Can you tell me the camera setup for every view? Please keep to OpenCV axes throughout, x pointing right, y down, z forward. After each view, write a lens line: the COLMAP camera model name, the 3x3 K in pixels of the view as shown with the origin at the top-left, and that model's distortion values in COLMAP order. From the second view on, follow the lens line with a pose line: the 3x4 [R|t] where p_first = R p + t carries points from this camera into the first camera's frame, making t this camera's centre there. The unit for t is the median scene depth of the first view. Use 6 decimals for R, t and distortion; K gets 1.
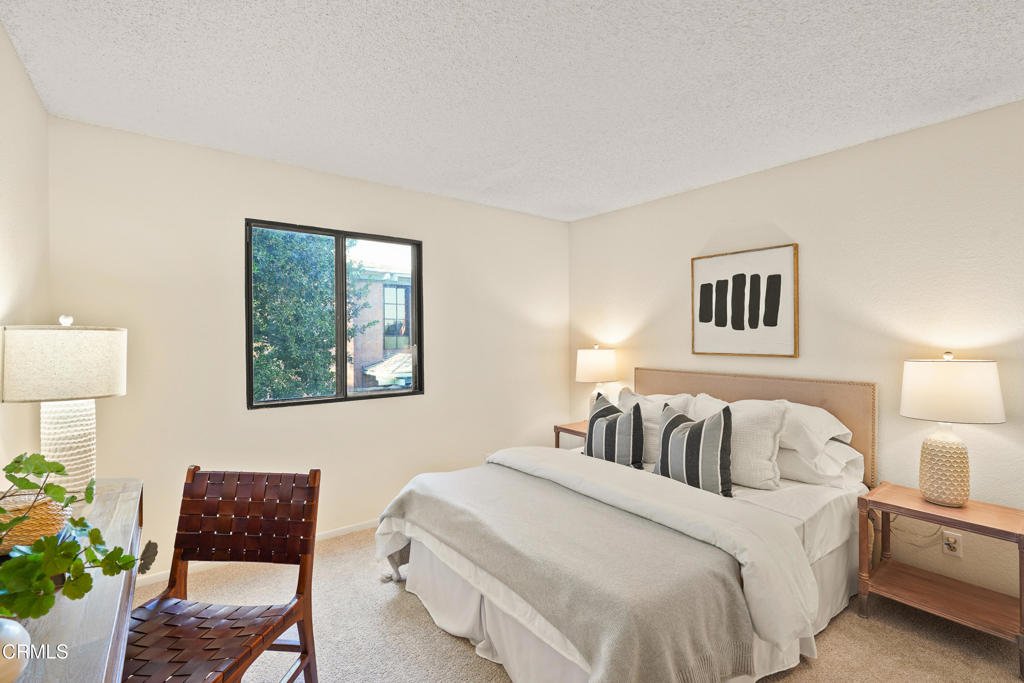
lens RADIAL K [[467.6, 0, 512.0], [0, 467.6, 341.5], [0, 0, 1]] dist [-0.015584, 0.009495]
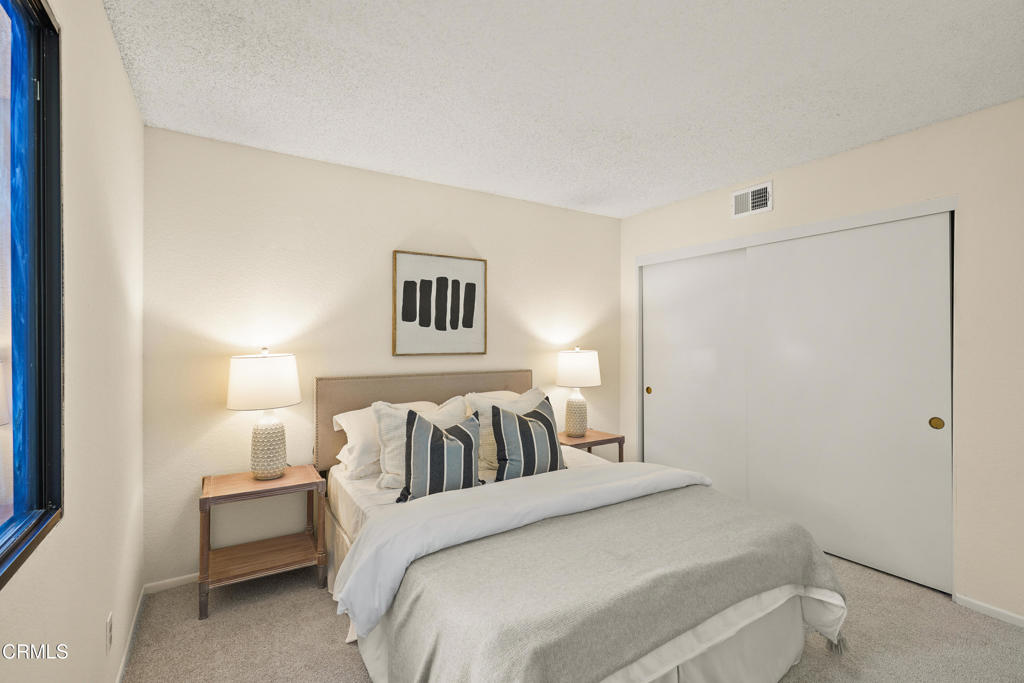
lens RADIAL K [[467.6, 0, 512.0], [0, 467.6, 341.5], [0, 0, 1]] dist [-0.015584, 0.009495]
pose [[0.073739, -0.009664, 0.997231, -0.538510], [0.005991, 0.999939, 0.009247, -0.008775], [-0.997260, 0.005293, 0.073792, 0.757869]]
